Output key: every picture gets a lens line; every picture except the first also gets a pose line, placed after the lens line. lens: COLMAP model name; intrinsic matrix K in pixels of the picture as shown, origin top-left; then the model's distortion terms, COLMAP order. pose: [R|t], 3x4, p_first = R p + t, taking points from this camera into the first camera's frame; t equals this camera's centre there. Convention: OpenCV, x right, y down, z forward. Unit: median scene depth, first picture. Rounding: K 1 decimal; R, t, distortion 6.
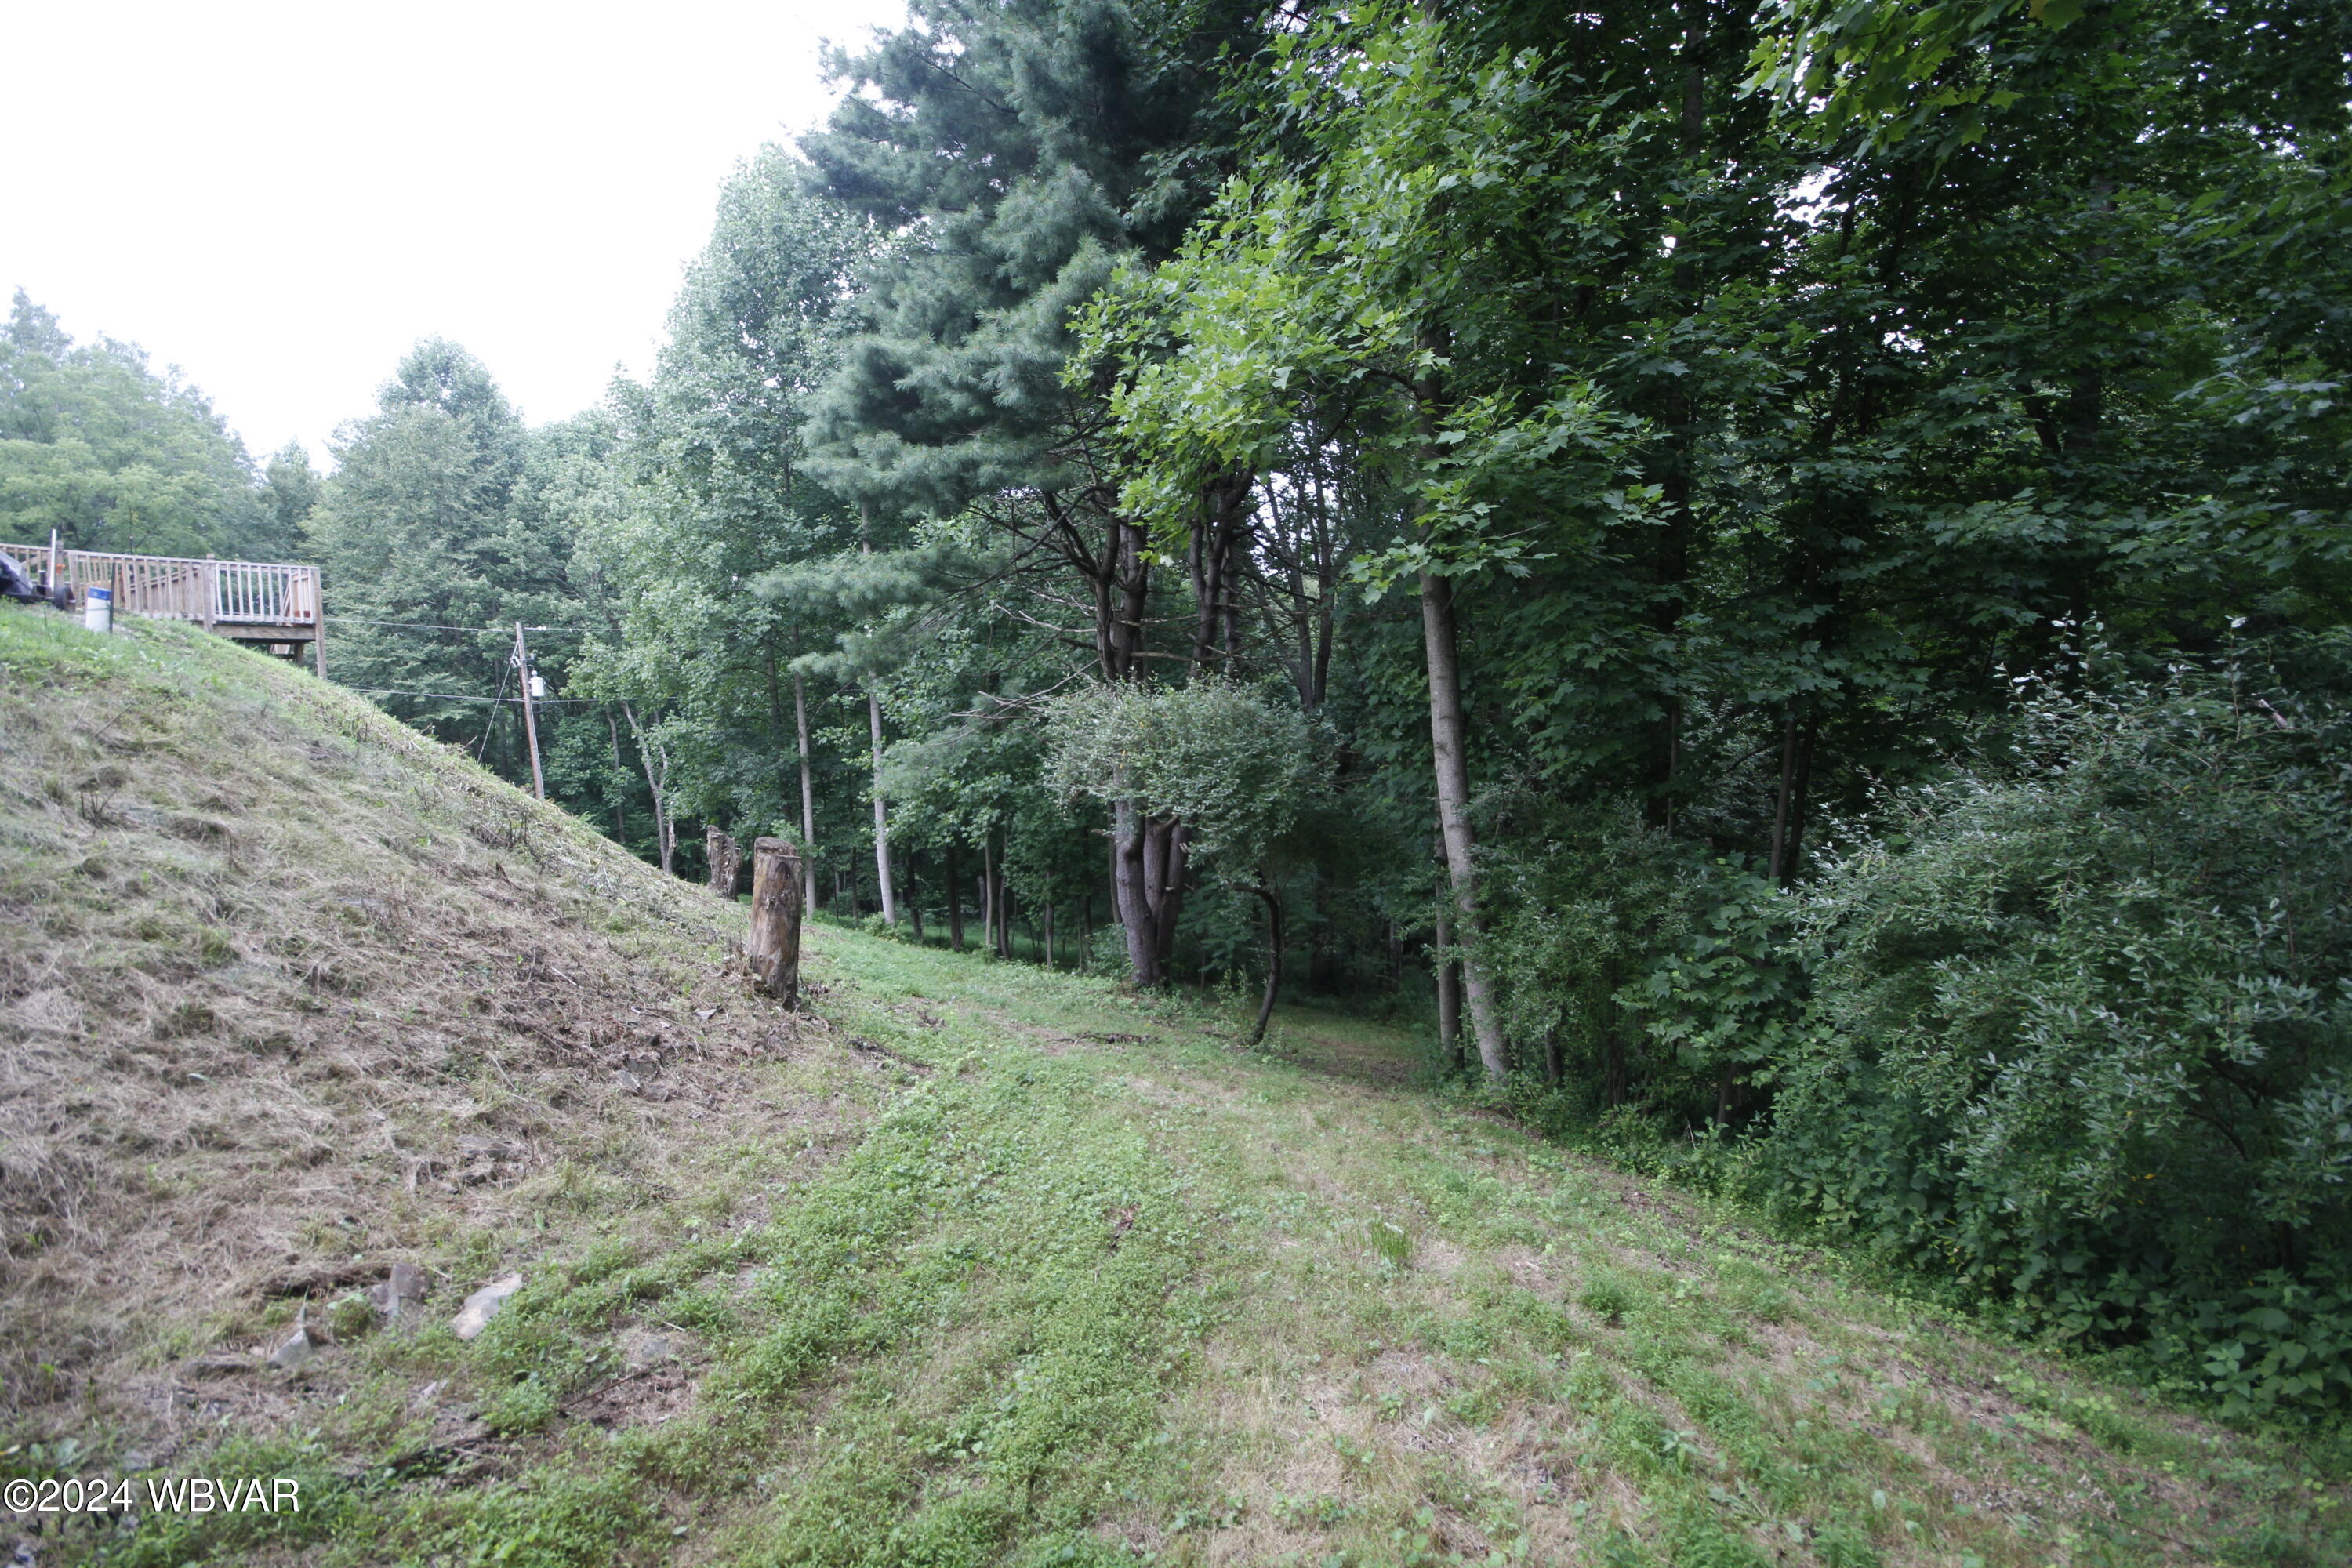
lens RADIAL K [[1086.7, 0, 1189.1], [0, 1086.7, 815.1], [0, 0, 1]] dist [0.000044, -0.001772]
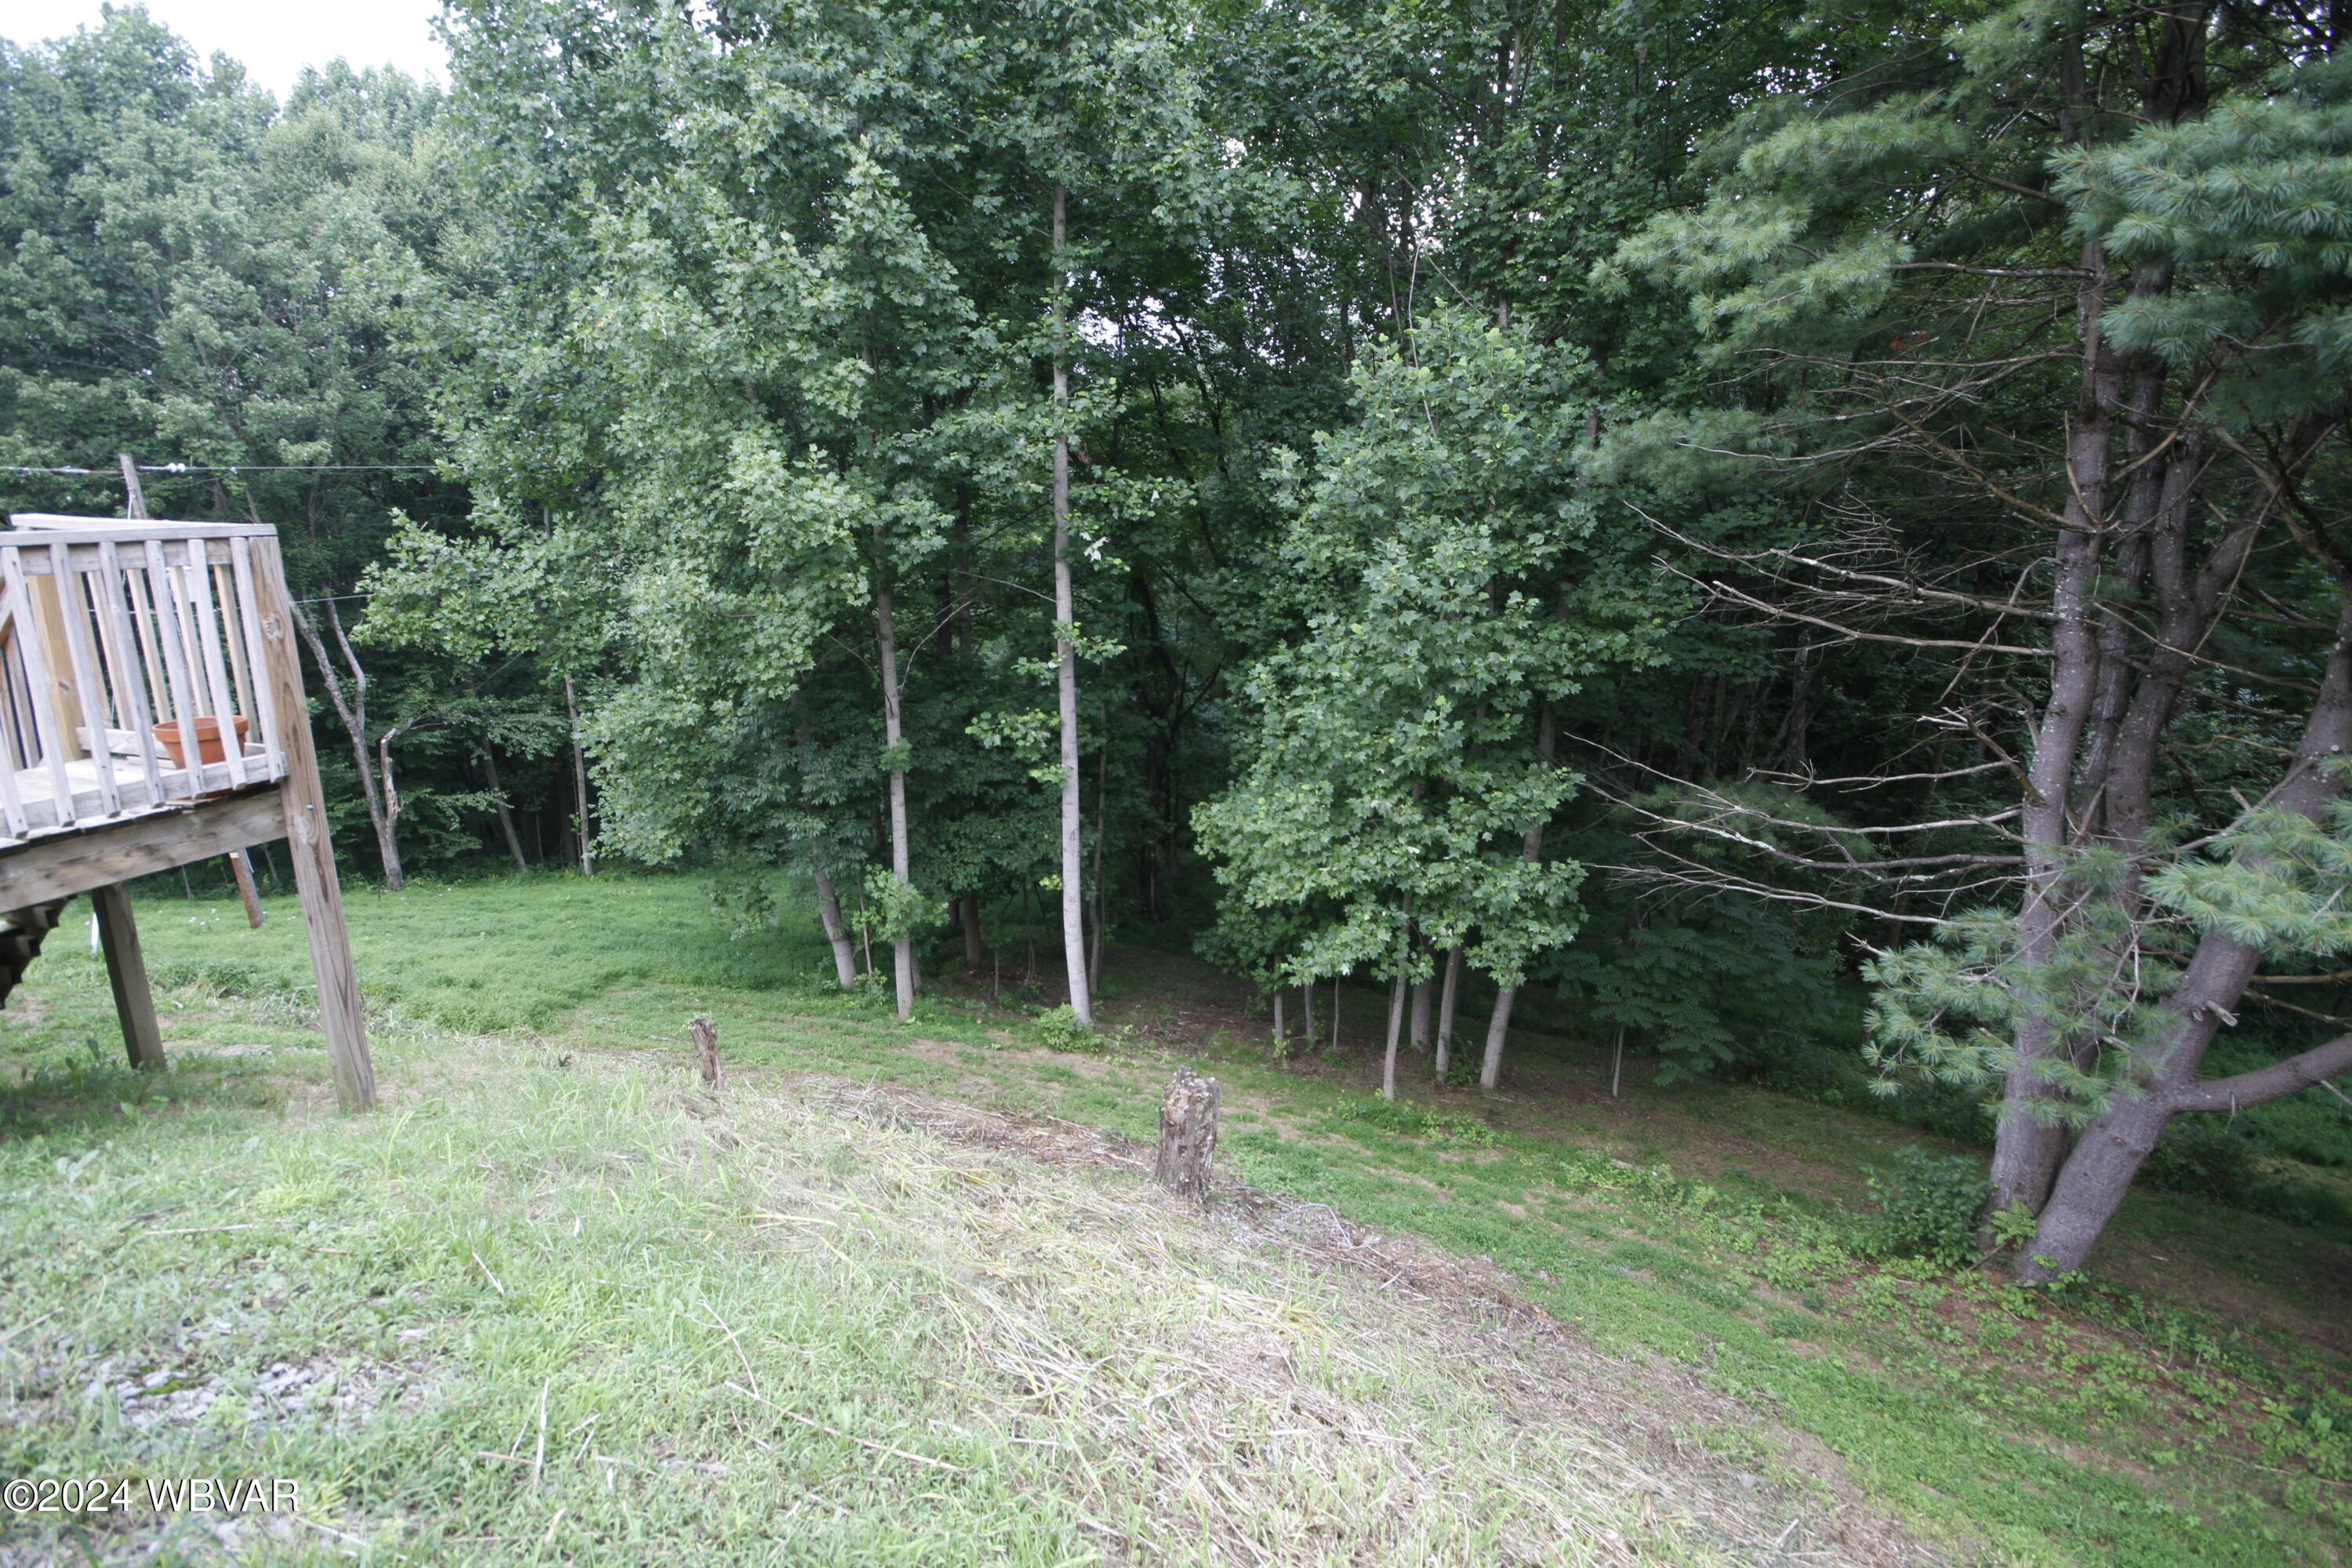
lens RADIAL K [[1086.7, 0, 1189.1], [0, 1086.7, 815.1], [0, 0, 1]] dist [0.000044, -0.001772]
pose [[0.941670, -0.058369, 0.331436, -0.393499], [0.002726, 0.986135, 0.165922, -0.113601], [-0.336525, -0.155341, 0.928773, 0.407732]]
